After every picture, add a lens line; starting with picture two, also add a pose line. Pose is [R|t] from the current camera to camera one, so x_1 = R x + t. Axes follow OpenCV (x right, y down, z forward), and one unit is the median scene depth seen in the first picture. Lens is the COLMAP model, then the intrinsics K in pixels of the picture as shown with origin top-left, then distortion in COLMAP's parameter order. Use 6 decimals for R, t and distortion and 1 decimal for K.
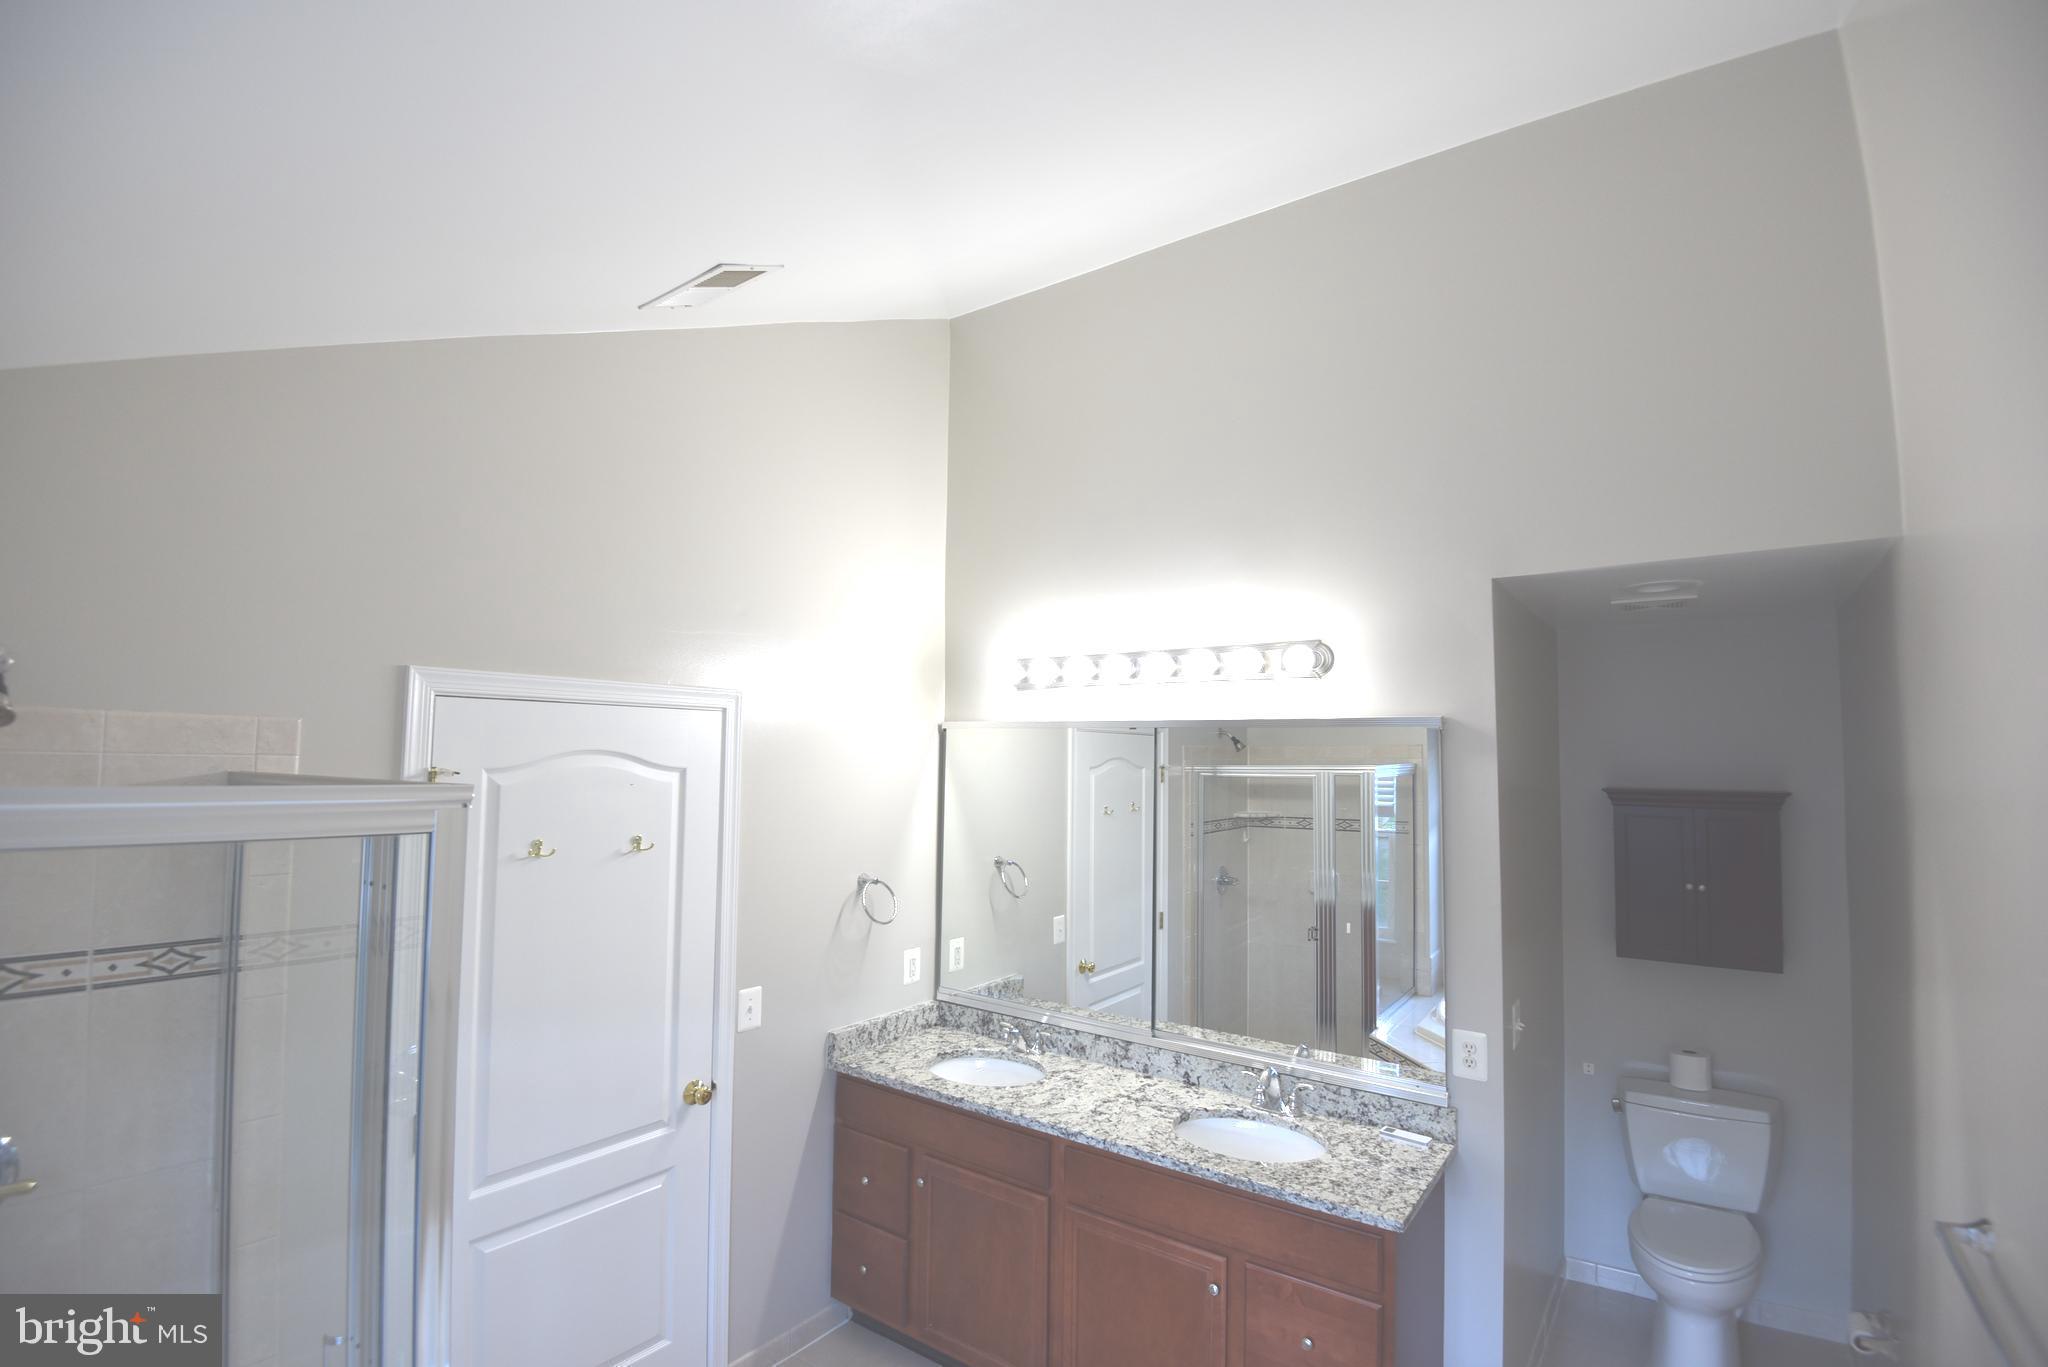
lens RADIAL K [[954.6, 0, 1017.6], [0, 954.6, 682.4], [0, 0, 1]] dist [-0.009627, -0.019930]
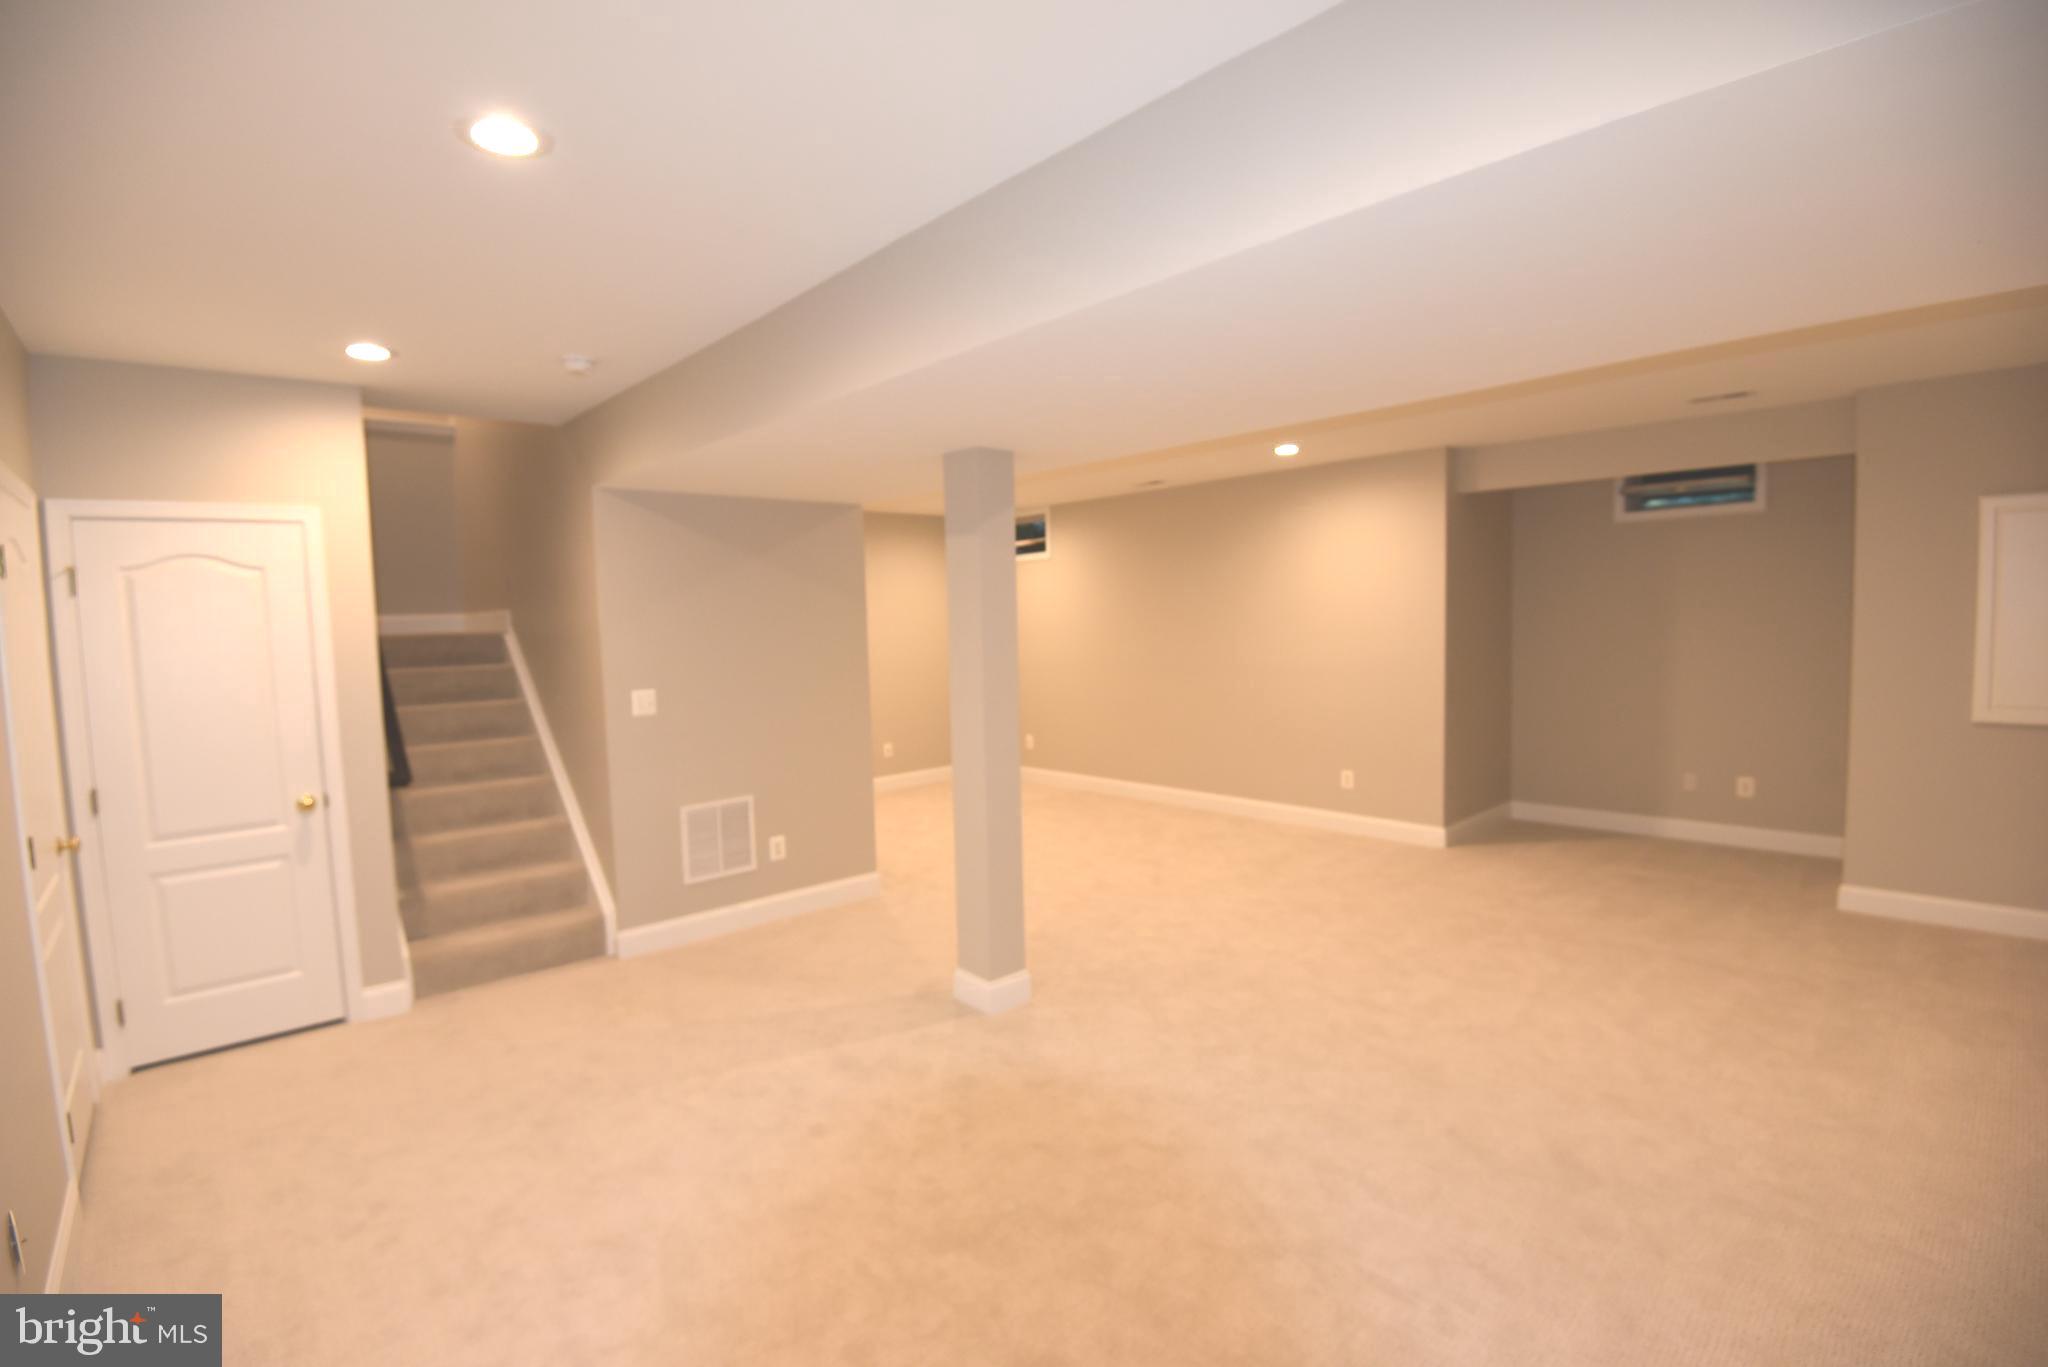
lens RADIAL K [[954.6, 0, 1024.7], [0, 954.6, 688.7], [0, 0, 1]] dist [-0.009627, -0.019930]
pose [[0.977962, -0.022080, -0.207614, 0.921433], [0.055684, 0.985957, 0.157440, 0.109061], [0.201223, -0.165531, 0.965458, -0.064927]]
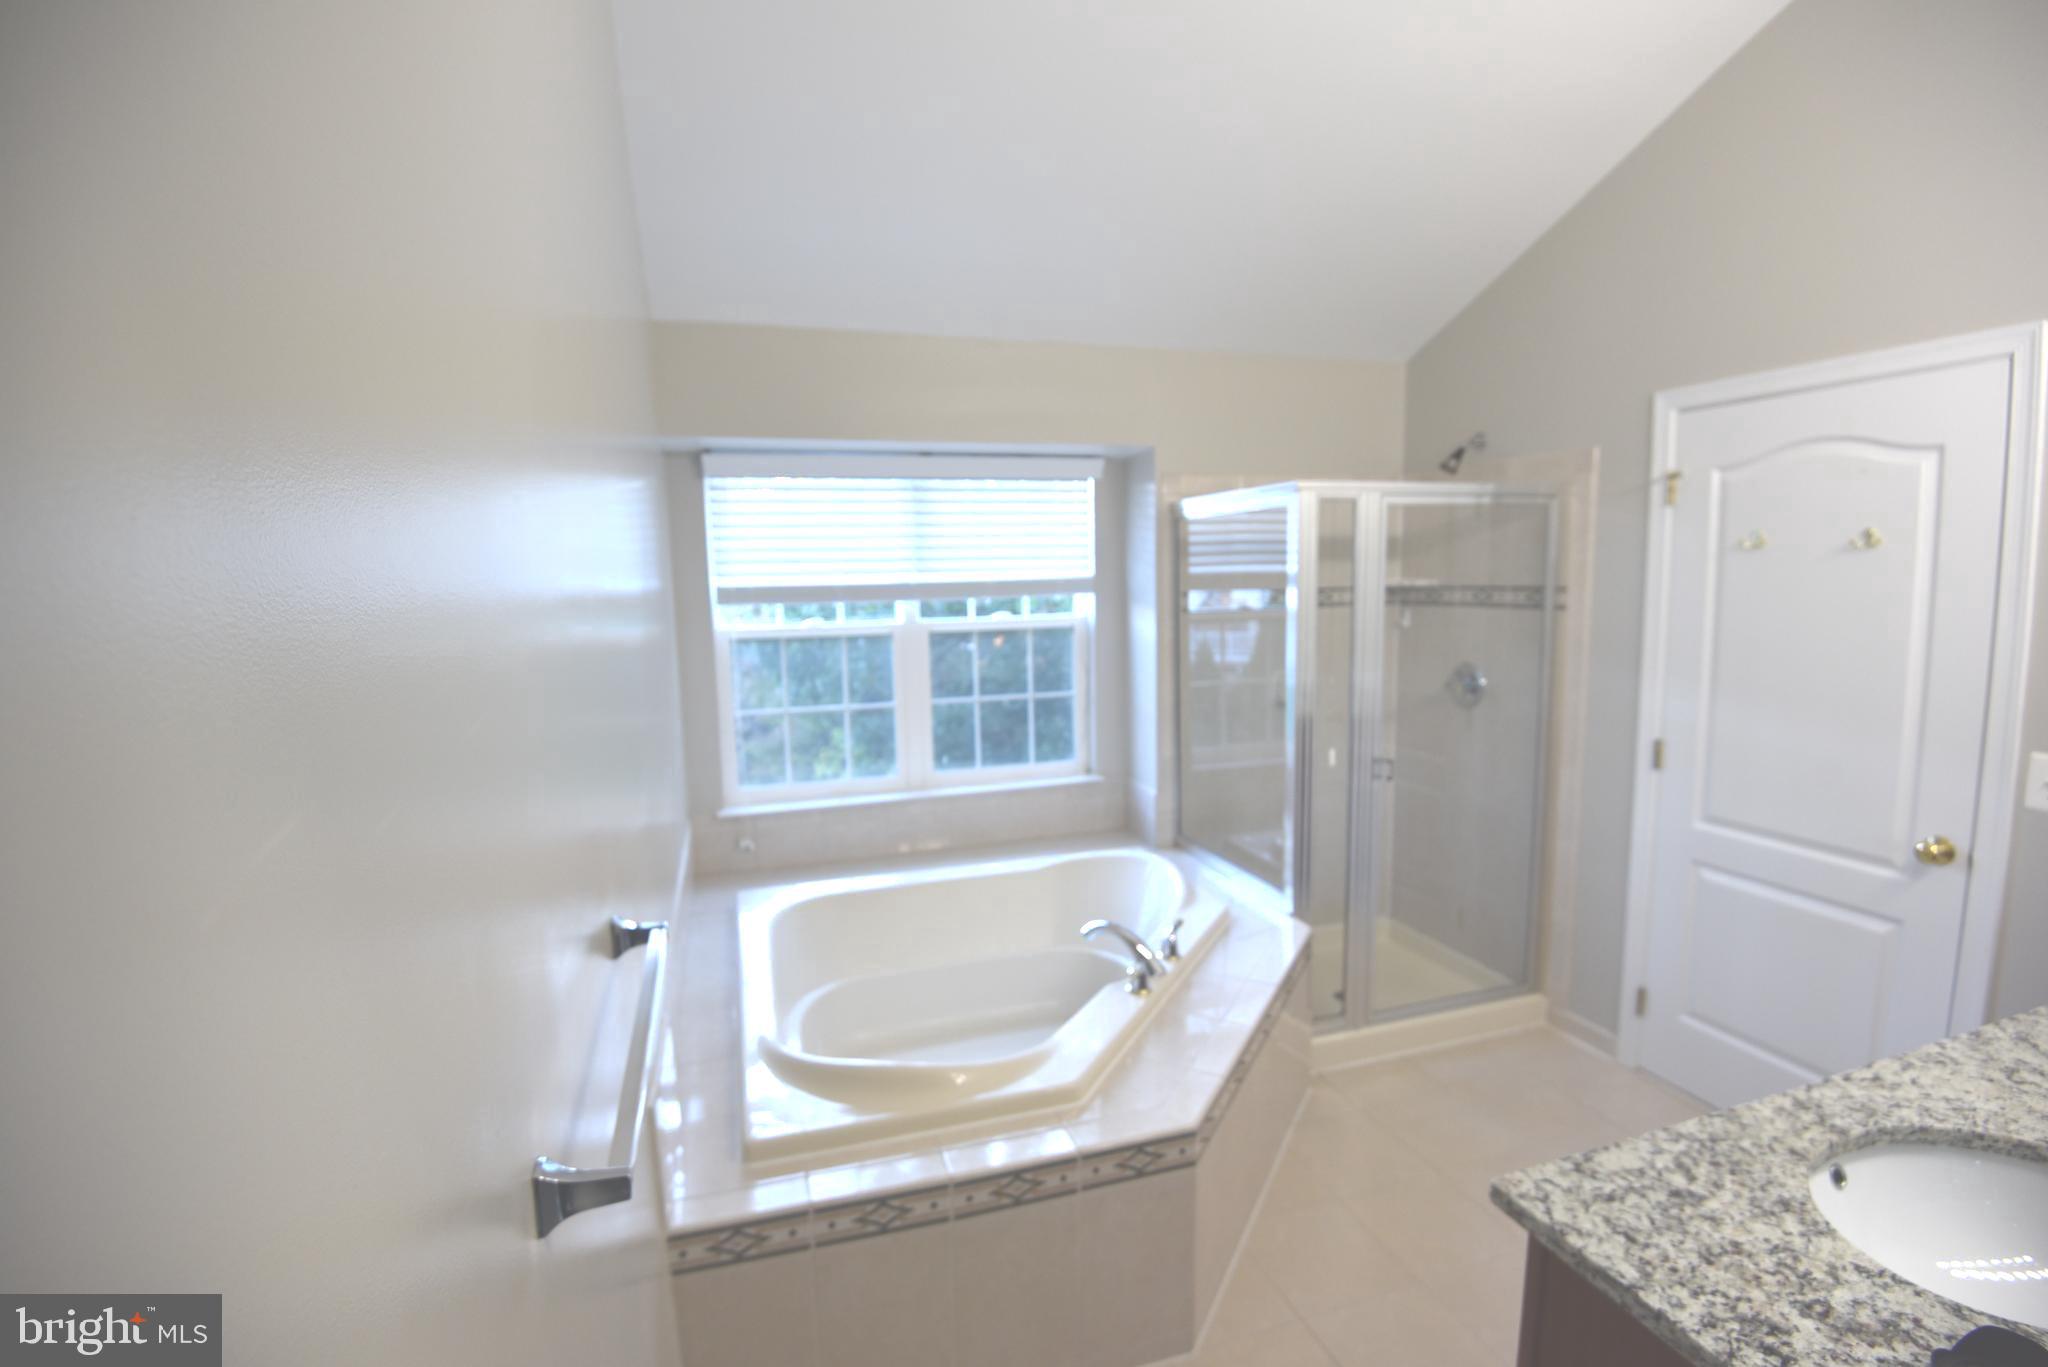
lens RADIAL K [[954.6, 0, 1028.4], [0, 954.6, 690.0], [0, 0, 1]] dist [-0.009627, -0.019930]
pose [[-0.592284, 0.095231, -0.800082, 0.724766], [0.077822, 0.995109, 0.060835, 0.186104], [0.801962, -0.026233, -0.596798, 0.844788]]
